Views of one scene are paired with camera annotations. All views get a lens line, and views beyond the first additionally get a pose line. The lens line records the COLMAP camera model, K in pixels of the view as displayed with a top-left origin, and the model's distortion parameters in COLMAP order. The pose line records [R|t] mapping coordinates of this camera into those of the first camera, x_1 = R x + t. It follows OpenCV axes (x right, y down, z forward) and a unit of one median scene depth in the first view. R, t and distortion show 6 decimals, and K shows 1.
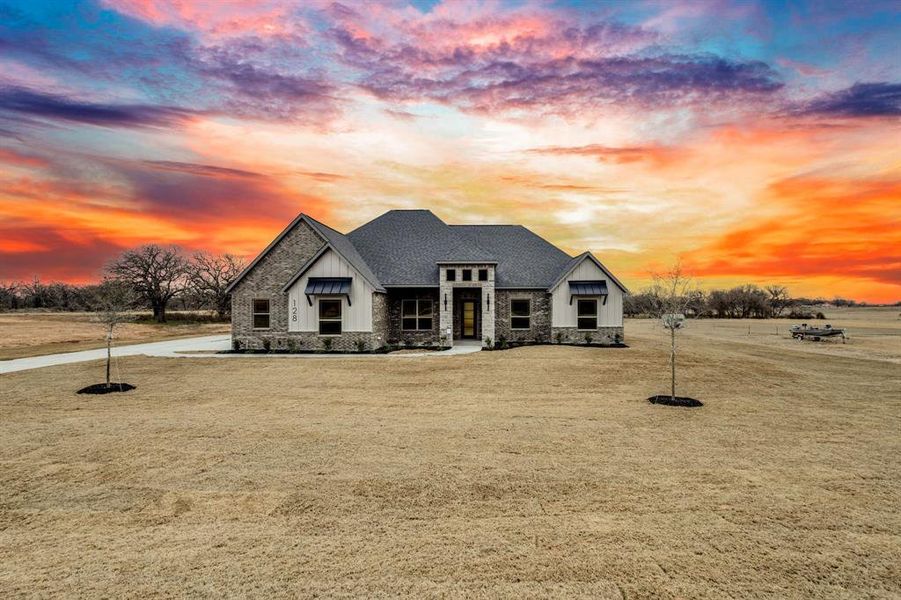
lens RADIAL K [[446.9, 0, 449.8], [0, 446.9, 297.0], [0, 0, 1]] dist [-0.002682, 0.000391]
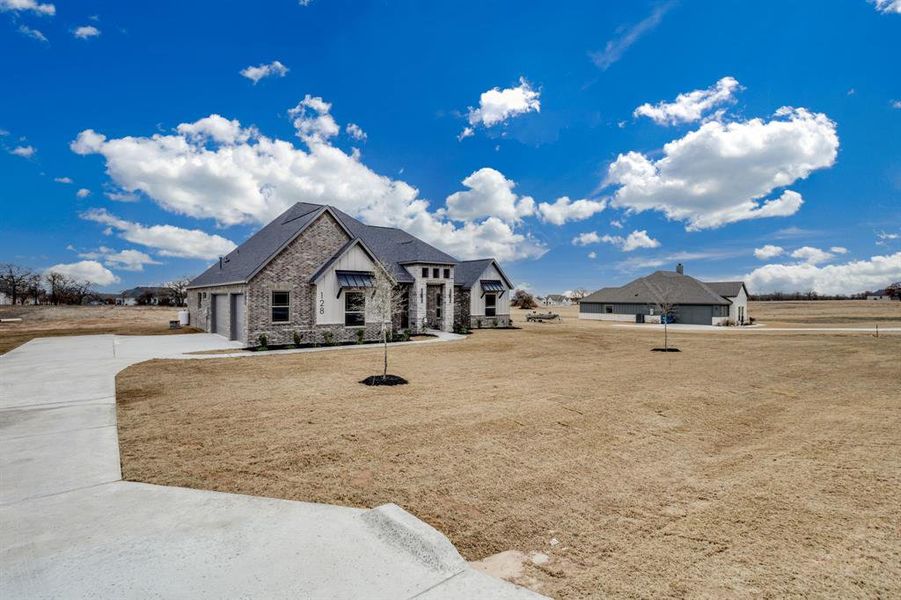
lens RADIAL K [[446.9, 0, 449.8], [0, 446.9, 297.0], [0, 0, 1]] dist [-0.002682, 0.000391]
pose [[0.773389, 0.007401, 0.633889, -0.688467], [-0.020568, 0.999698, 0.013422, -0.001977], [-0.633598, -0.023418, 0.773308, 0.054041]]
